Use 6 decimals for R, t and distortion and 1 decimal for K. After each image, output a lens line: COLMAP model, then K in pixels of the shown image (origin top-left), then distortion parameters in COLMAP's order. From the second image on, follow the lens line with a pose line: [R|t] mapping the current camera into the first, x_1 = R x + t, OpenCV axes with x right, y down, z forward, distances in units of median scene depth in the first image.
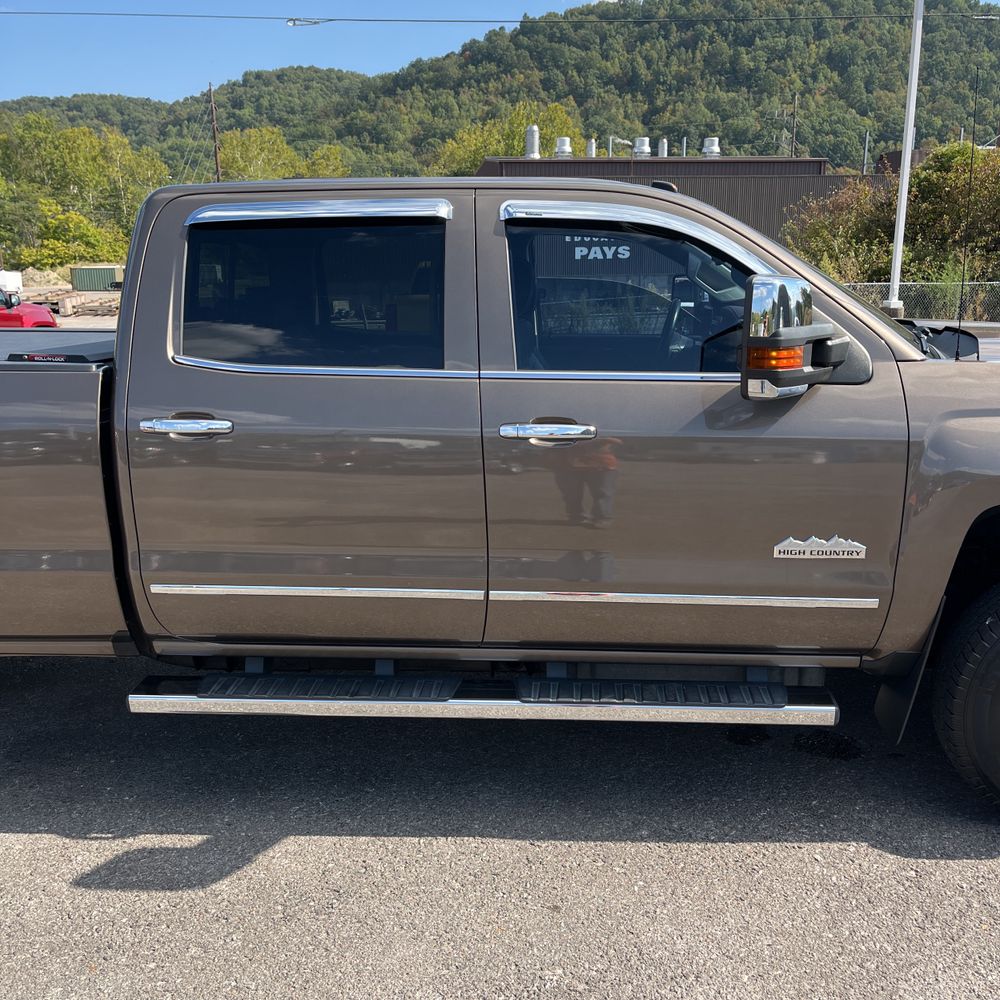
lens RADIAL K [[1008.5, 0, 502.7], [0, 1008.5, 502.1], [0, 0, 1]] dist [0.010380, 0.000000]
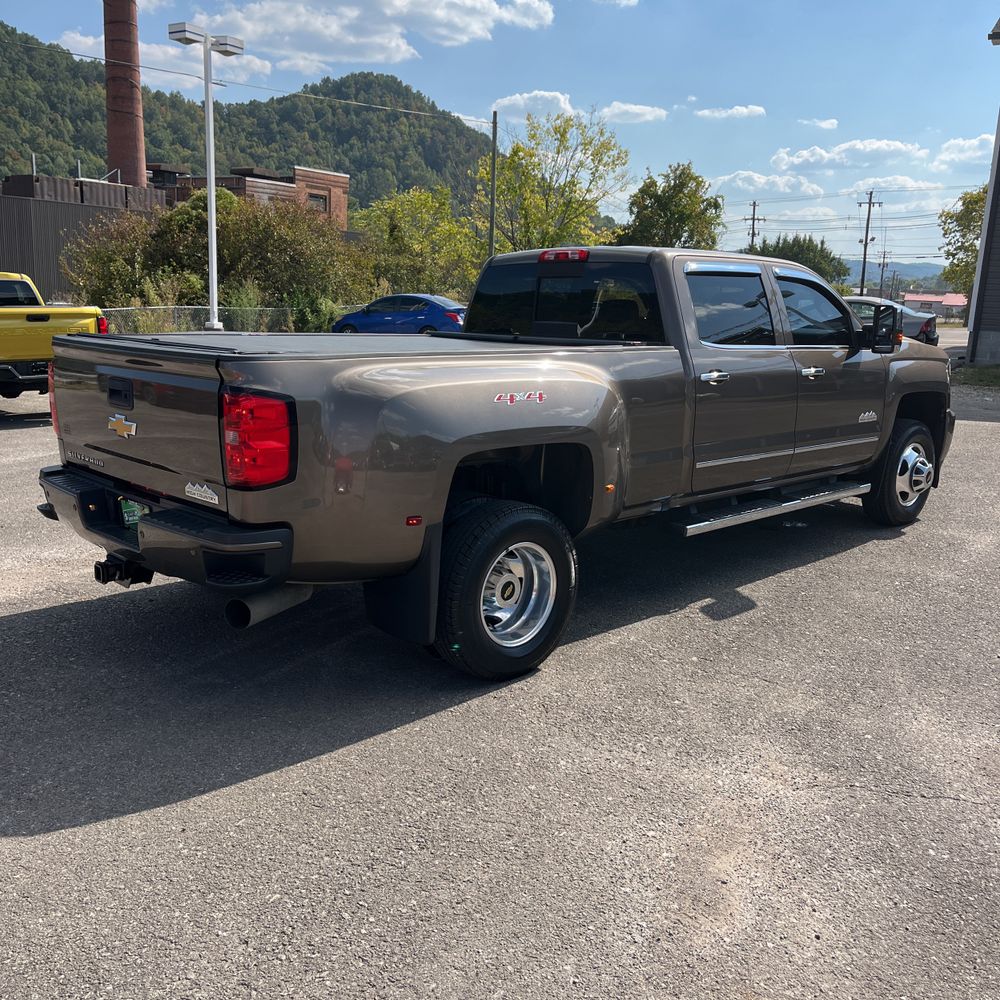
lens RADIAL K [[1008.5, 0, 495.2], [0, 1008.5, 499.8], [0, 0, 1]] dist [0.010380, 0.000000]
pose [[0.680141, -0.119339, 0.723303, -0.241998], [0.137175, 0.989951, 0.034345, 0.004116], [-0.720133, 0.075860, 0.689676, -0.002045]]
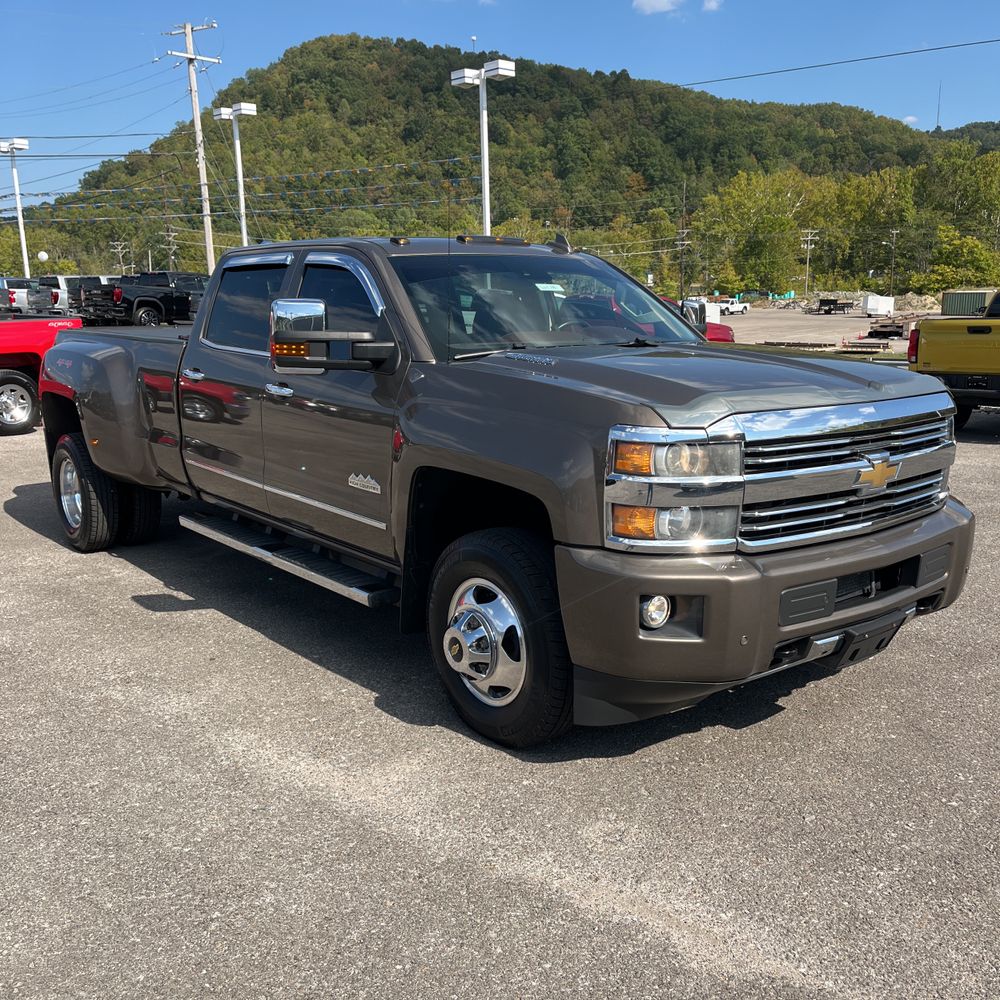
lens RADIAL K [[1008.5, 0, 505.3], [0, 1008.5, 498.6], [0, 0, 1]] dist [0.010380, 0.000000]
pose [[0.682512, 0.148224, -0.715687, 0.179987], [-0.167141, 0.984924, 0.044591, -0.004009], [0.711507, 0.089187, 0.696996, 0.012082]]
